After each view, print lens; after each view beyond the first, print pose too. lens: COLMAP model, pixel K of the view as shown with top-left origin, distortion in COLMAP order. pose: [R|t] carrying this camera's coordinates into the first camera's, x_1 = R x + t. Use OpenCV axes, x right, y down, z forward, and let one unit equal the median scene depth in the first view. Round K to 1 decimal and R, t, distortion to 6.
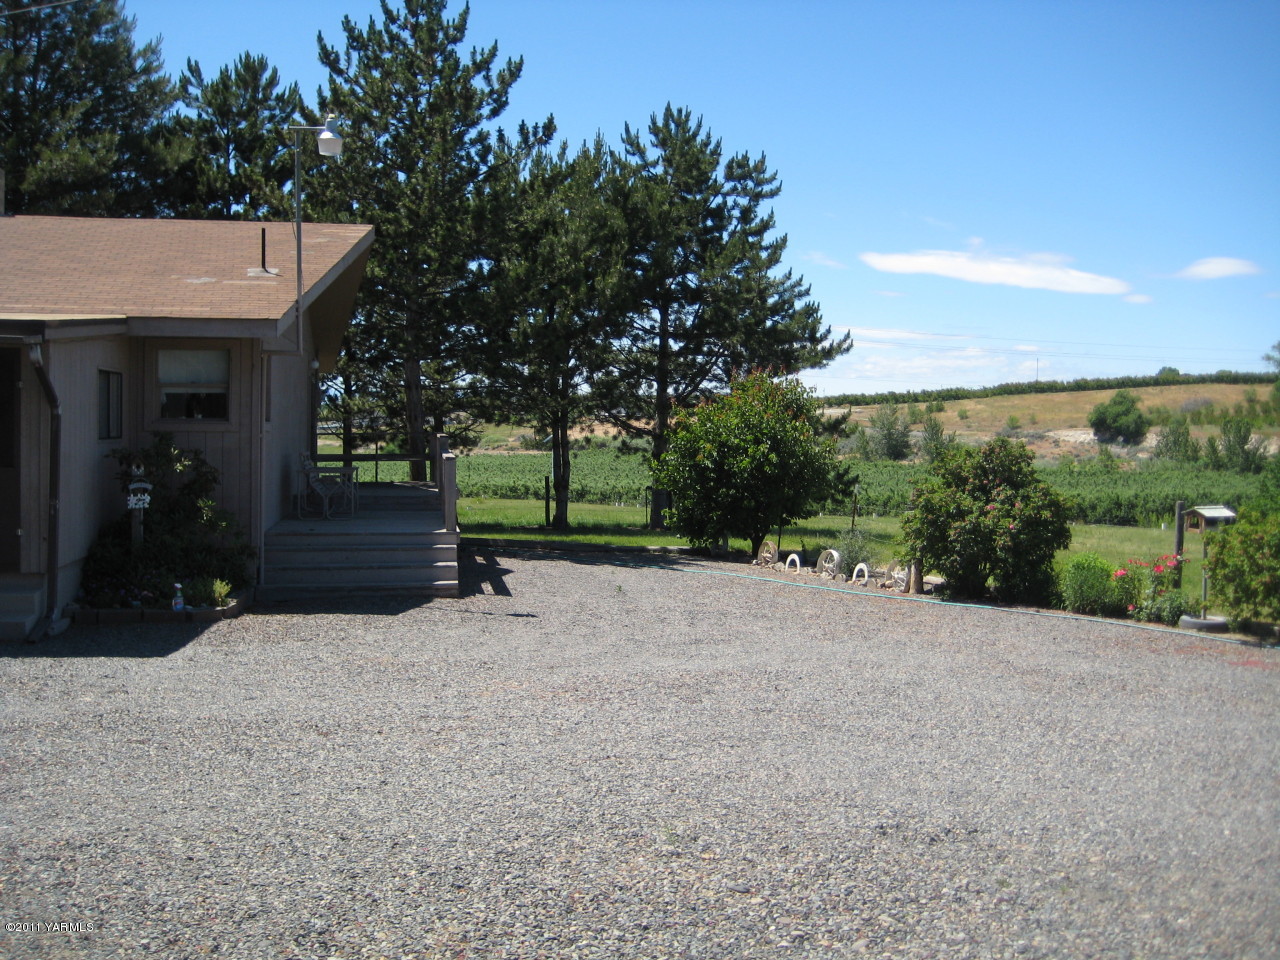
lens RADIAL K [[1328.4, 0, 640.0], [0, 1328.4, 480.0], [0, 0, 1]] dist [-0.159171, 0.208975]
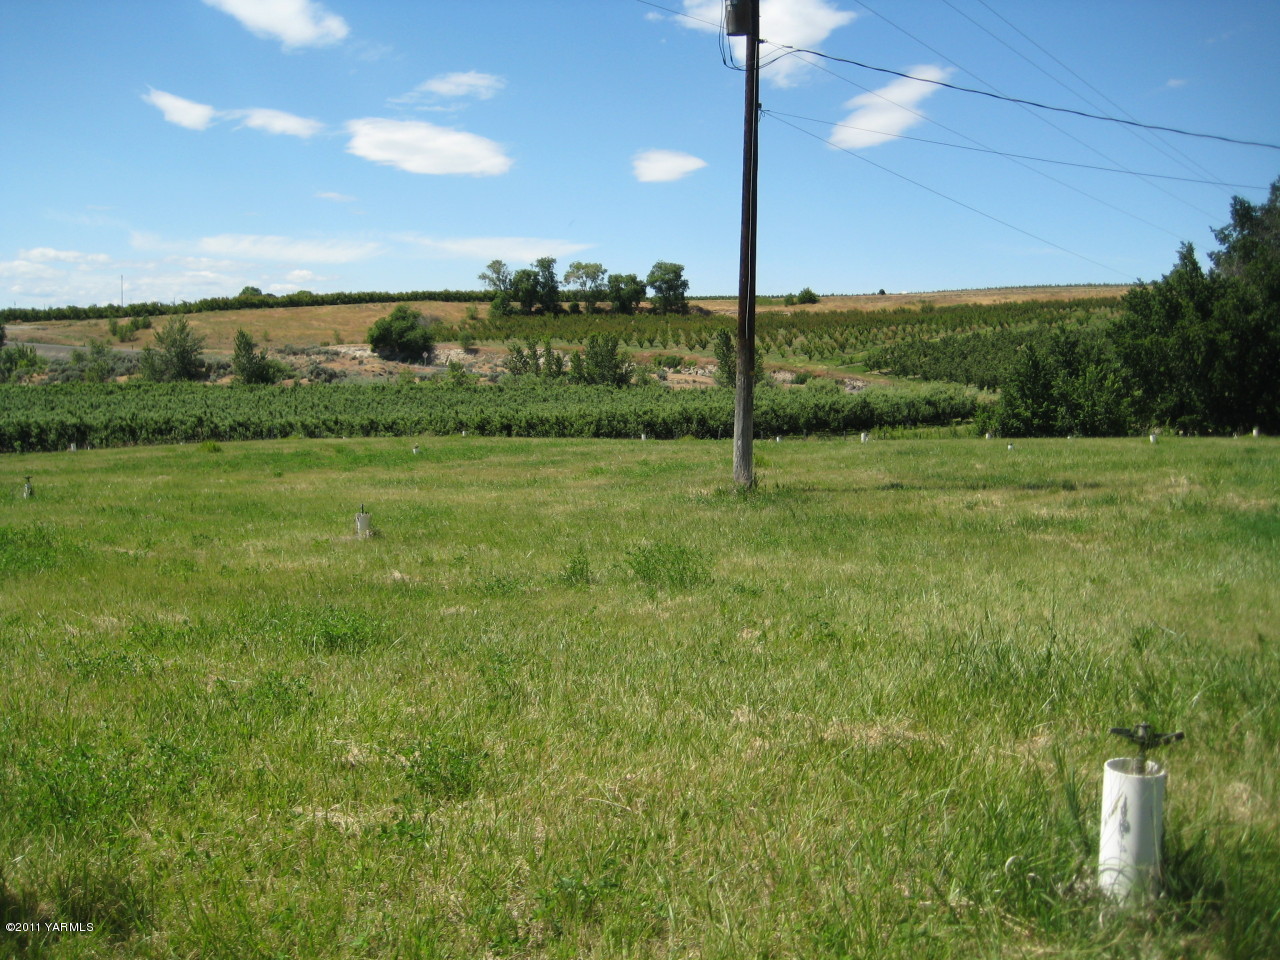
lens RADIAL K [[1328.4, 0, 640.0], [0, 1328.4, 480.0], [0, 0, 1]] dist [-0.159171, 0.208975]
pose [[0.753111, -0.062600, 0.654909, -0.423397], [0.023200, 0.997371, 0.068656, -0.004991], [-0.657484, -0.036512, 0.752583, 0.378544]]
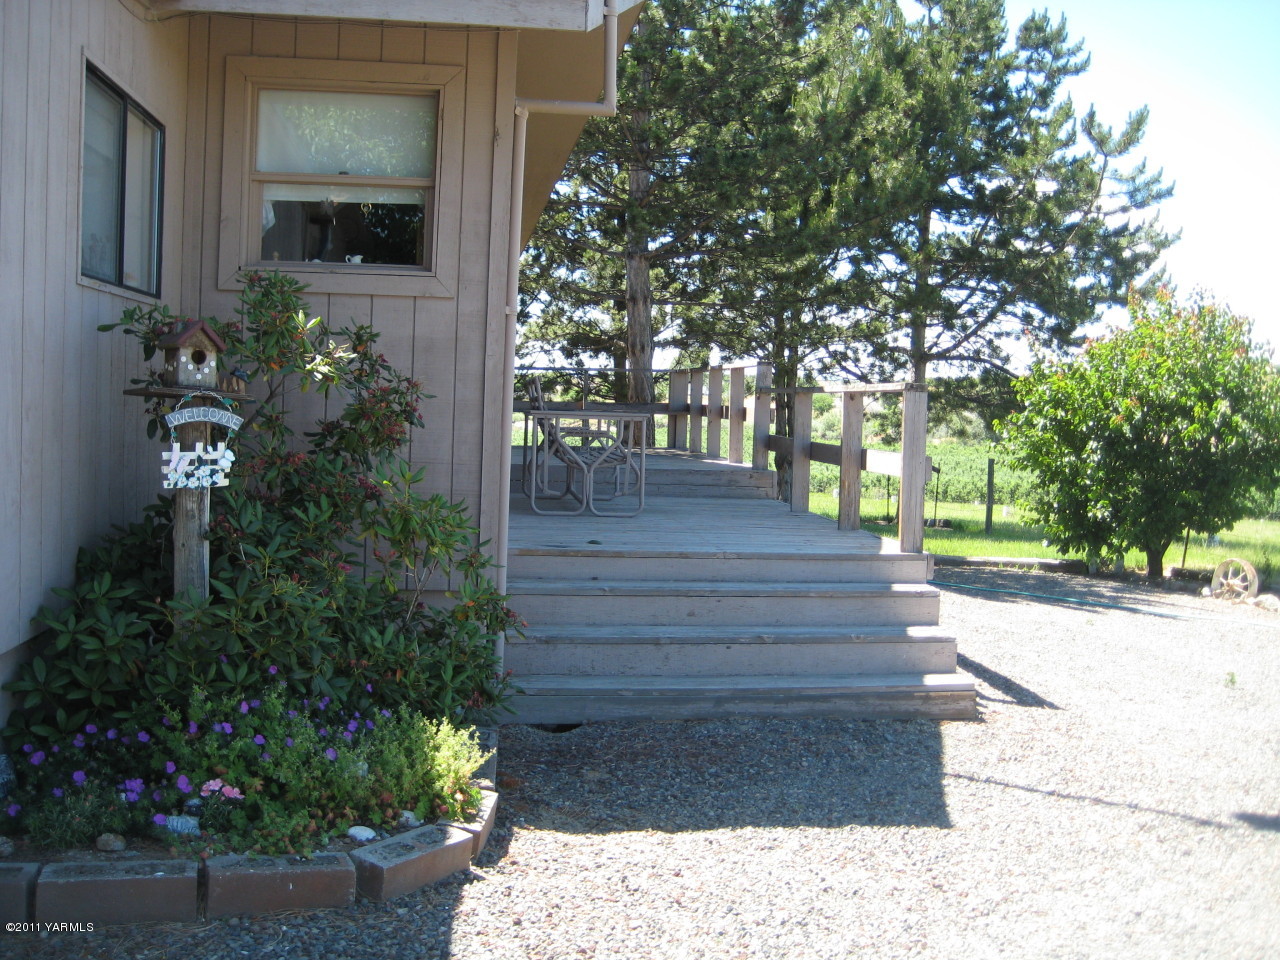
lens RADIAL K [[1328.4, 0, 640.0], [0, 1328.4, 480.0], [0, 0, 1]] dist [-0.159171, 0.208975]
pose [[0.998425, 0.025981, -0.049725, -0.039240], [-0.025163, 0.999539, 0.016995, 0.001721], [0.050144, -0.015717, 0.998618, 0.103218]]
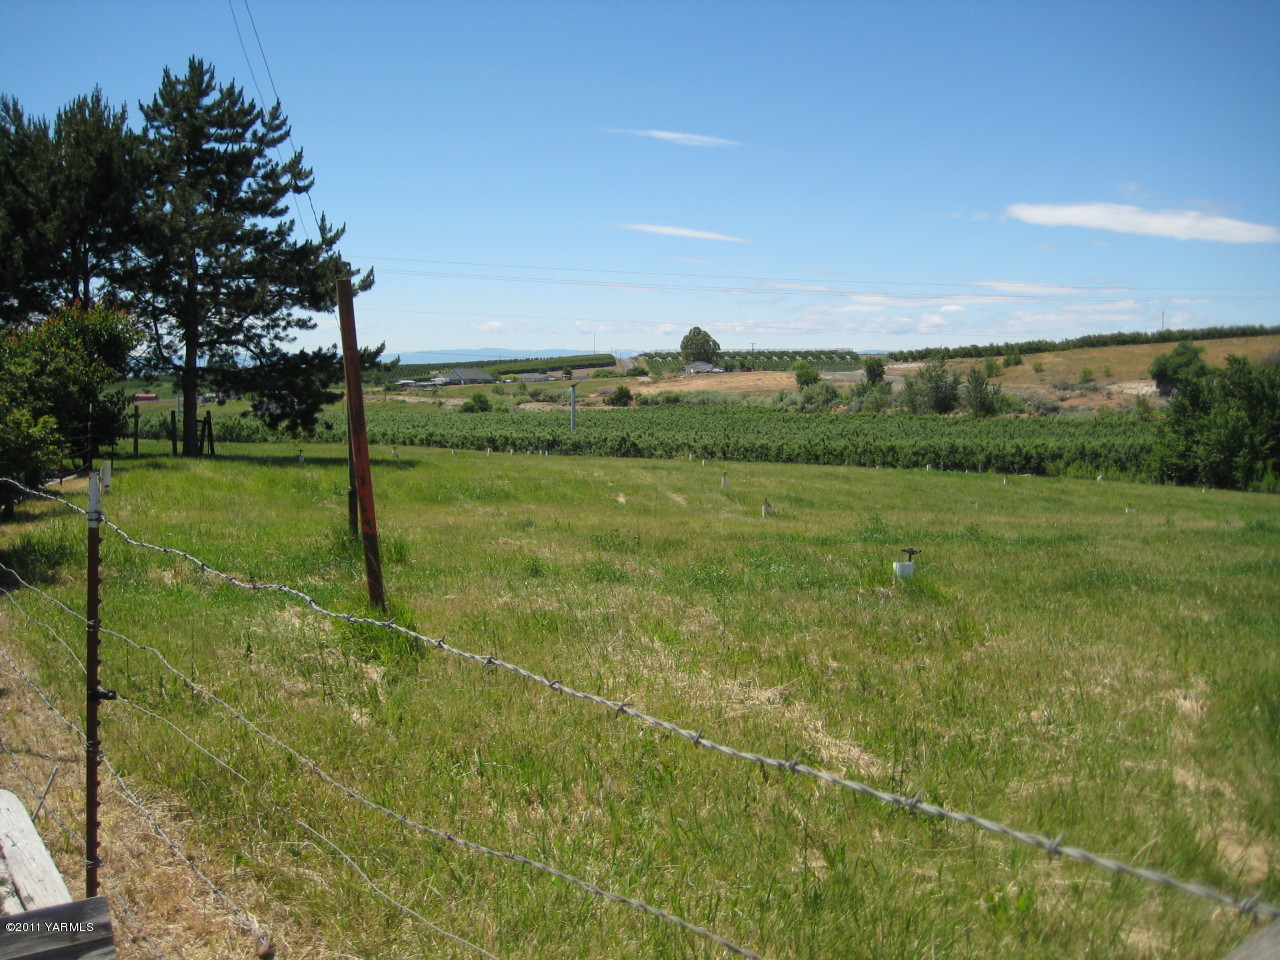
lens RADIAL K [[1328.4, 0, 640.0], [0, 1328.4, 480.0], [0, 0, 1]] dist [-0.159171, 0.208975]
pose [[0.994554, 0.001410, -0.104209, 0.192313], [0.001895, 0.999498, 0.031611, 0.008751], [0.104201, -0.031636, 0.994053, -0.004582]]
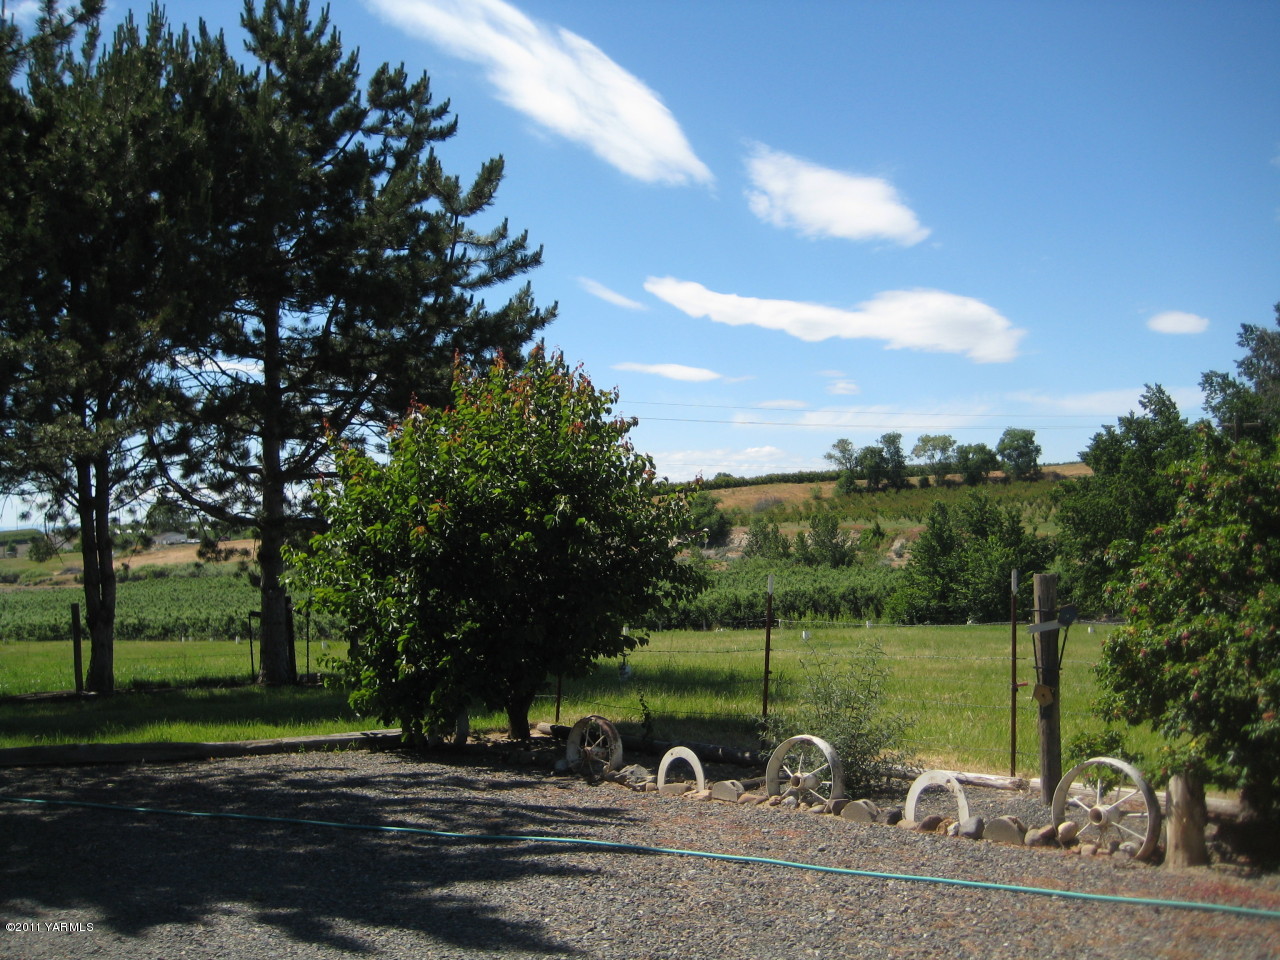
lens RADIAL K [[1328.4, 0, 640.0], [0, 1328.4, 480.0], [0, 0, 1]] dist [-0.159171, 0.208975]
pose [[0.946328, -0.030230, 0.321792, -0.006869], [0.058866, 0.995085, -0.079633, 0.001166], [-0.317803, 0.094302, 0.943456, 0.153348]]
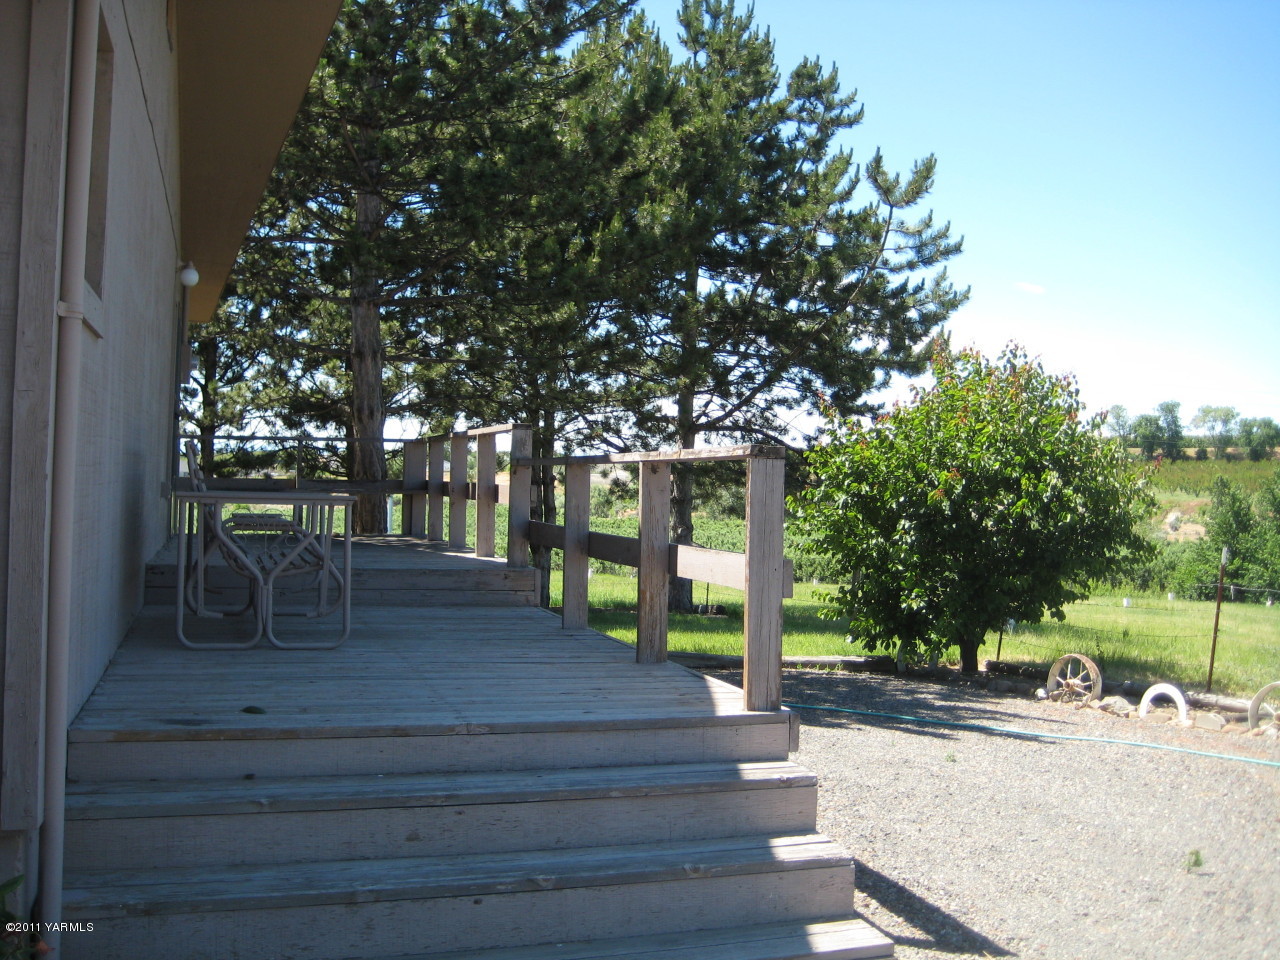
lens RADIAL K [[1328.4, 0, 640.0], [0, 1328.4, 480.0], [0, 0, 1]] dist [-0.159171, 0.208975]
pose [[0.990520, 0.017532, 0.136248, -0.038519], [-0.011626, 0.998963, -0.044027, 0.000425], [-0.136878, 0.042025, 0.989696, 0.134466]]
